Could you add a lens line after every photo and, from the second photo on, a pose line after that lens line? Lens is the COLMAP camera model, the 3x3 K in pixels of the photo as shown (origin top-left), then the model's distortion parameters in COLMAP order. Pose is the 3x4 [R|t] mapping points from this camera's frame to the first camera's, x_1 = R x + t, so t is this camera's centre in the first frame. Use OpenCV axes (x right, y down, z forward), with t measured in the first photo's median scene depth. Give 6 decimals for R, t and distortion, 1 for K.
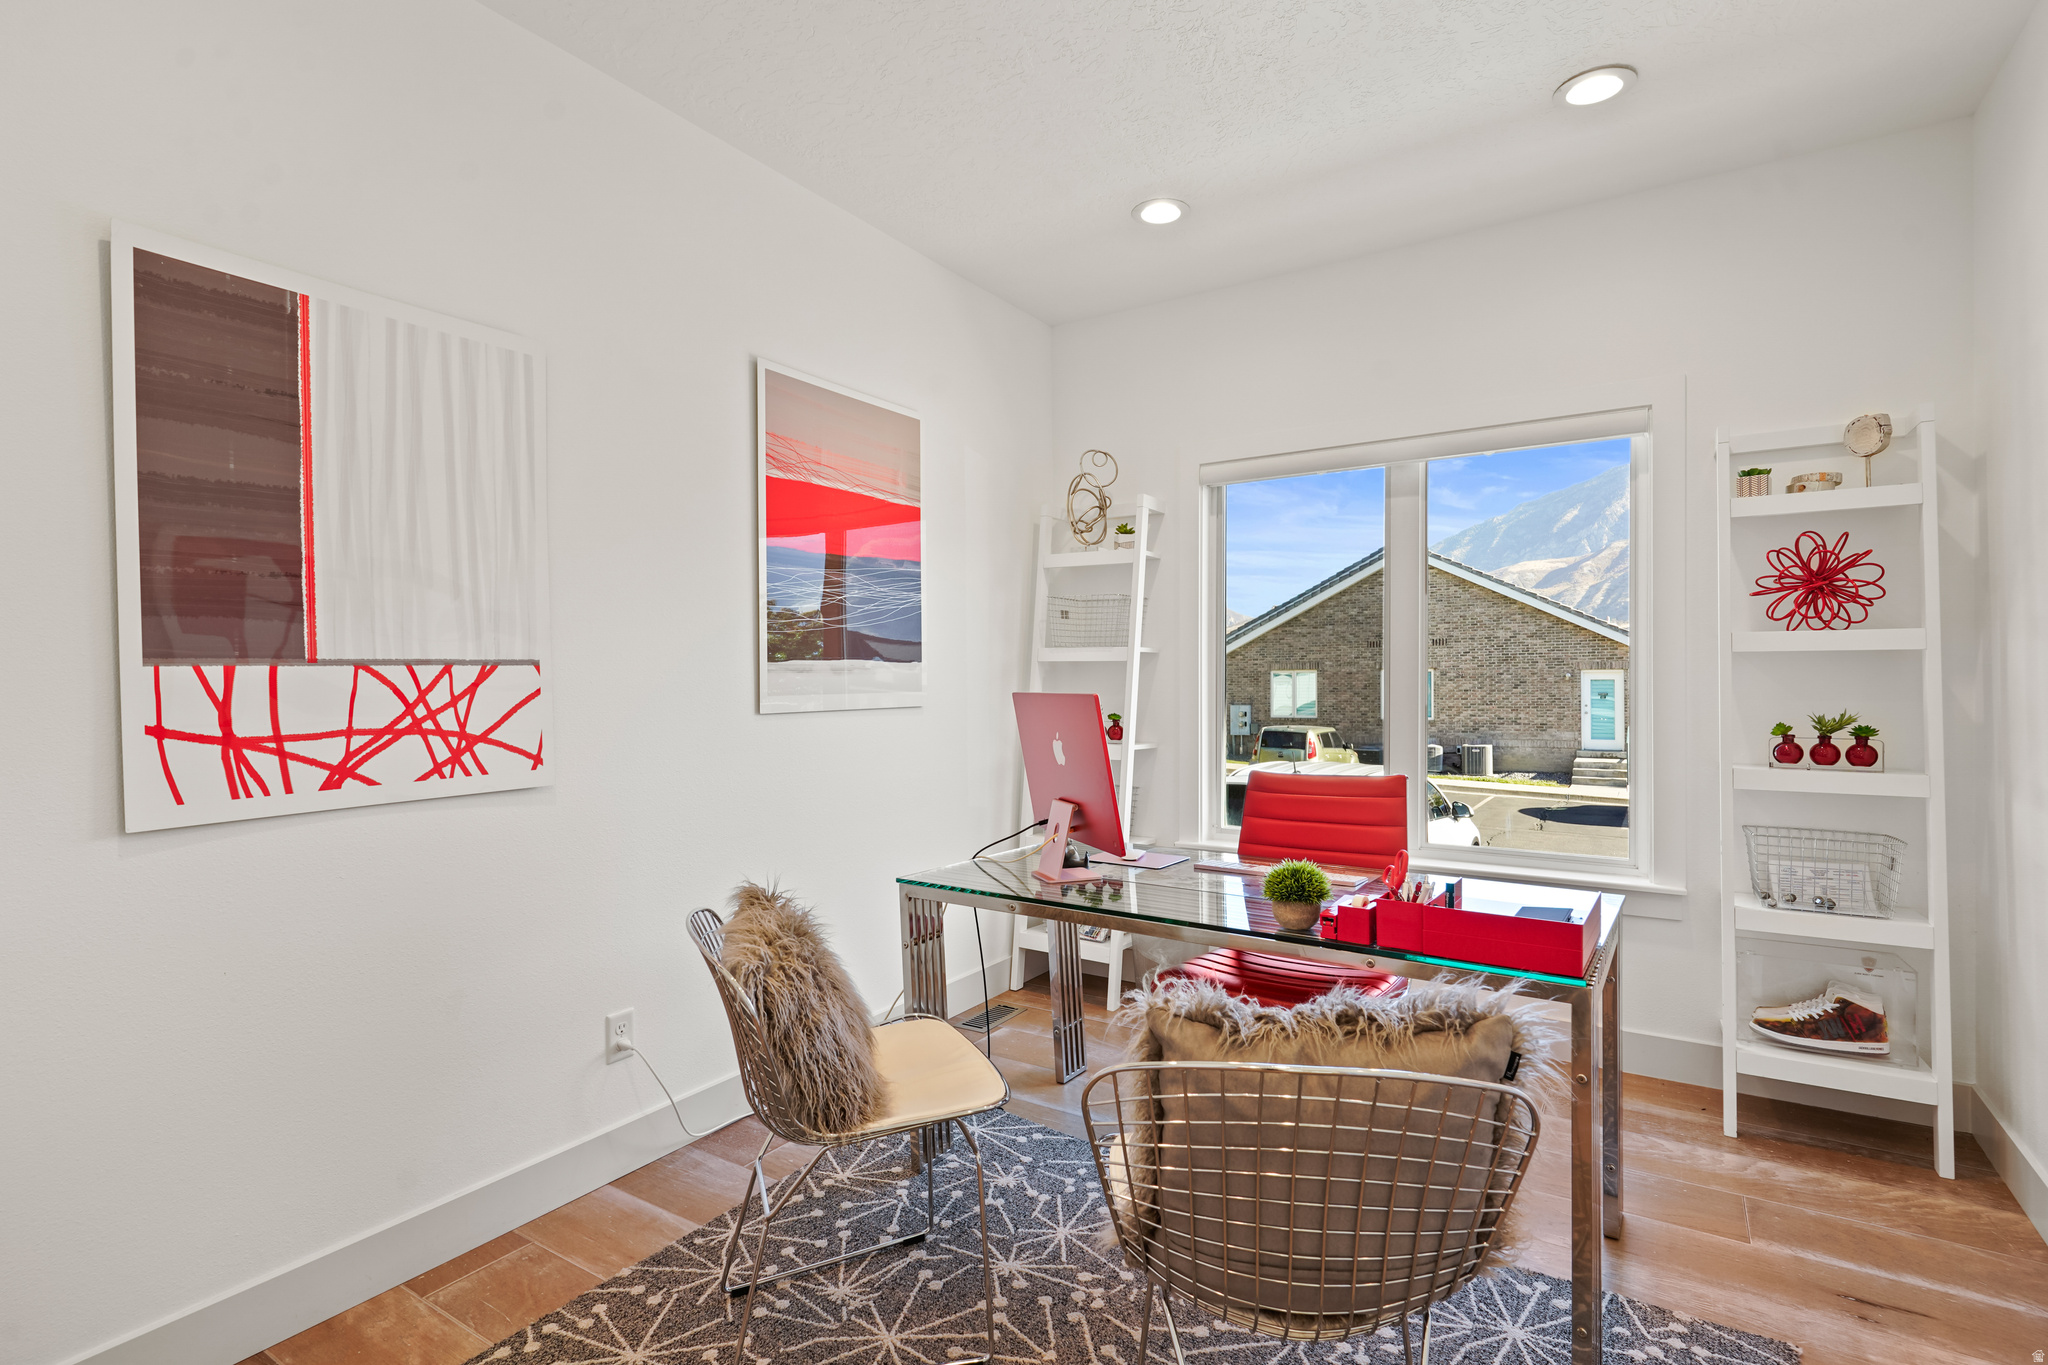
lens RADIAL K [[1000.9, 0, 1024.8], [0, 1000.9, 682.4], [0, 0, 1]] dist [-0.001691, 0.000263]
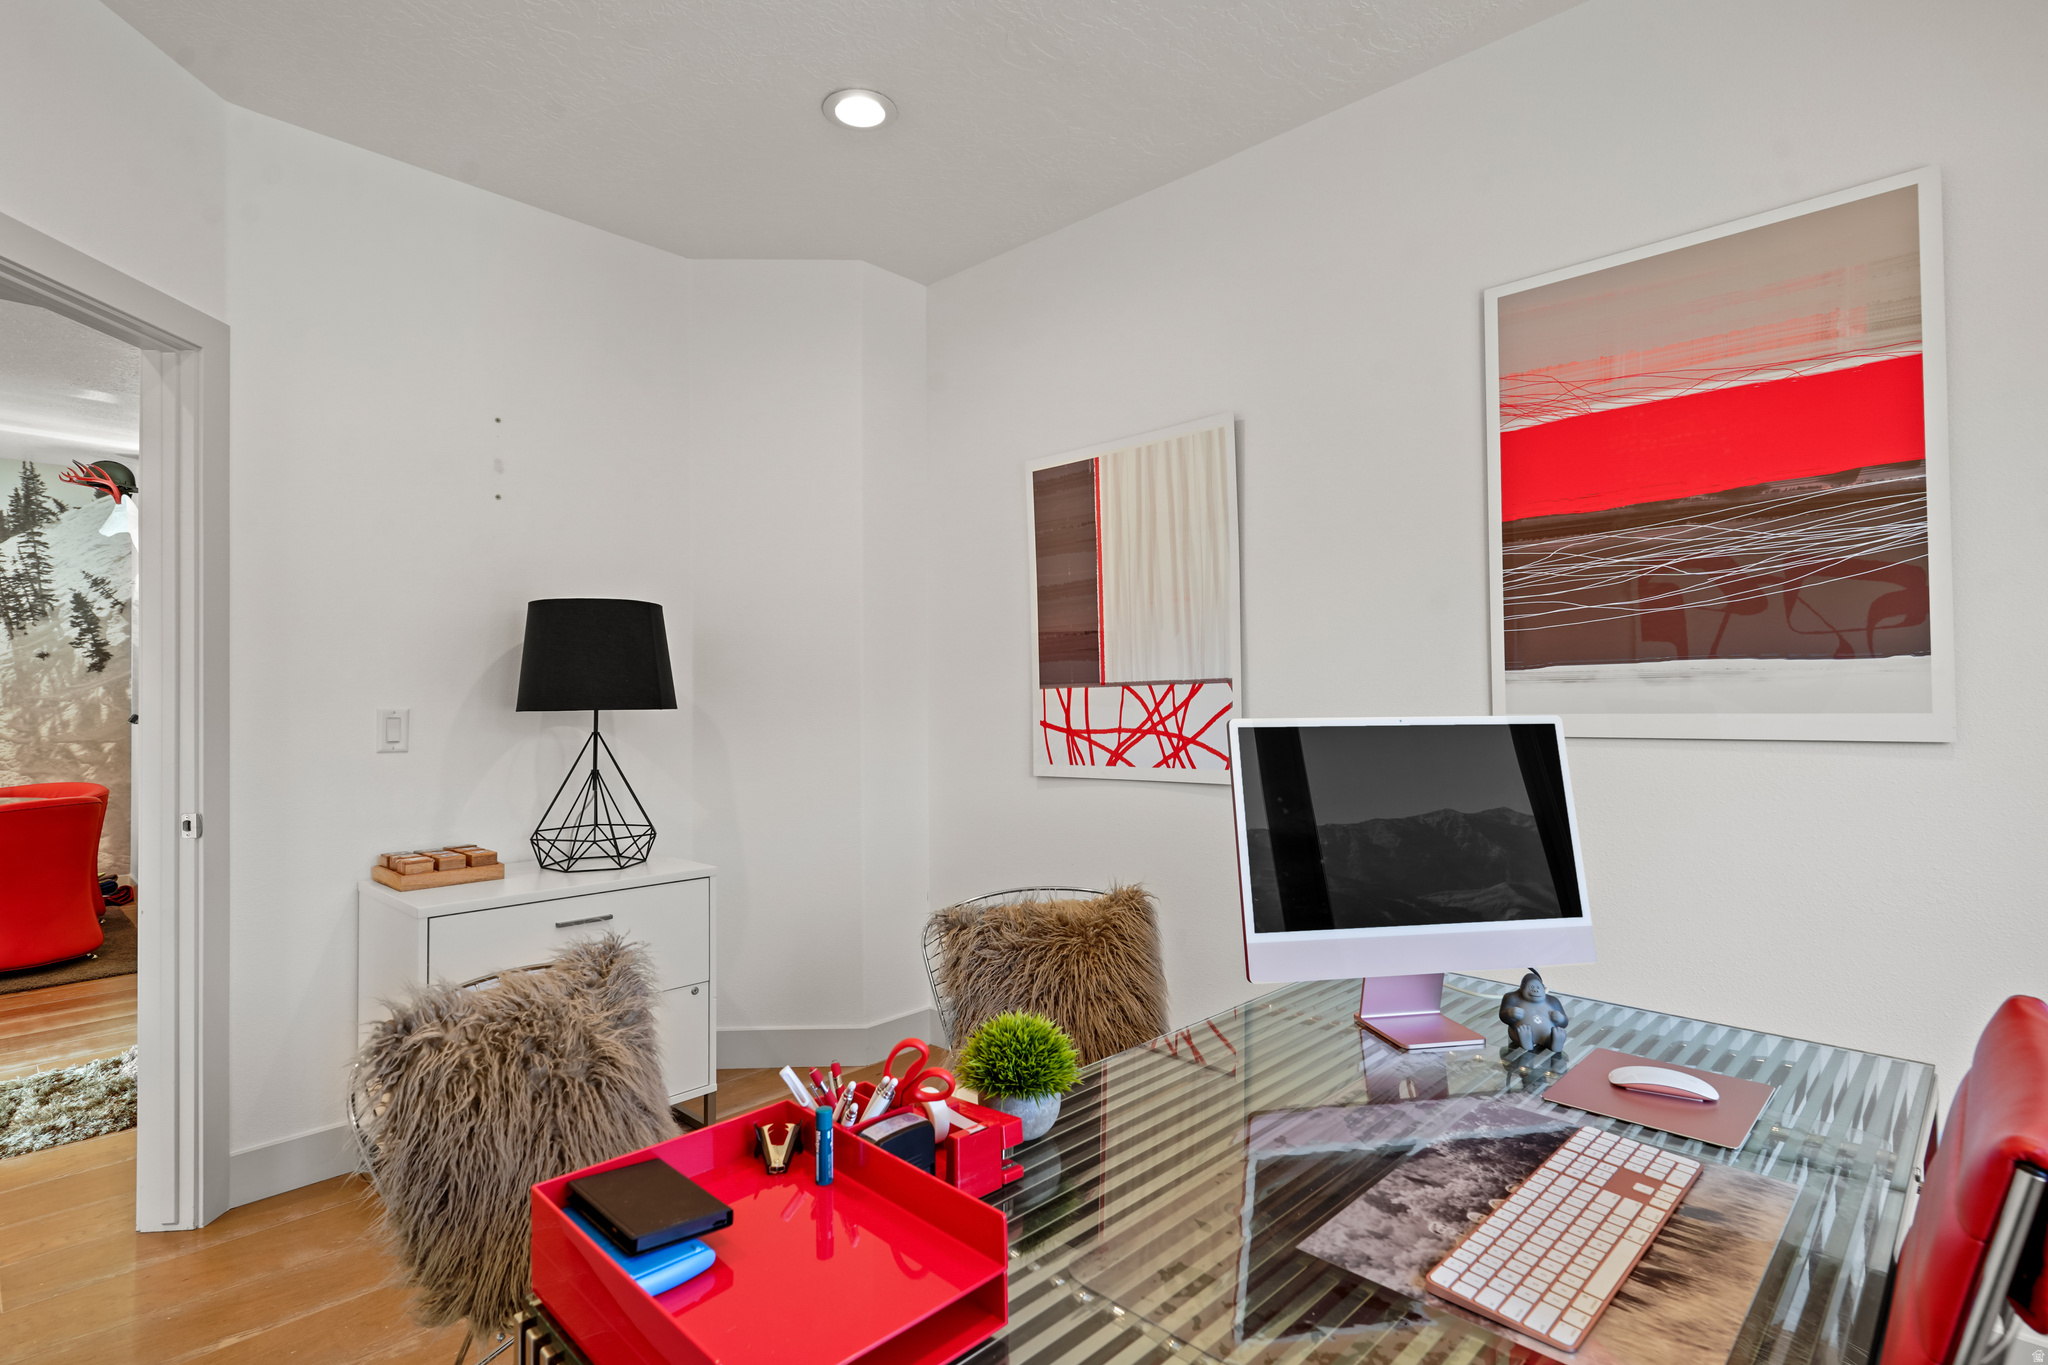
lens RADIAL K [[1000.9, 0, 1013.7], [0, 1000.9, 685.8], [0, 0, 1]] dist [-0.001691, 0.000263]
pose [[-0.192784, -0.005010, -0.981228, 0.810511], [0.008001, 0.999946, -0.006677, -0.008257], [0.981209, -0.009138, -0.192734, 1.073753]]
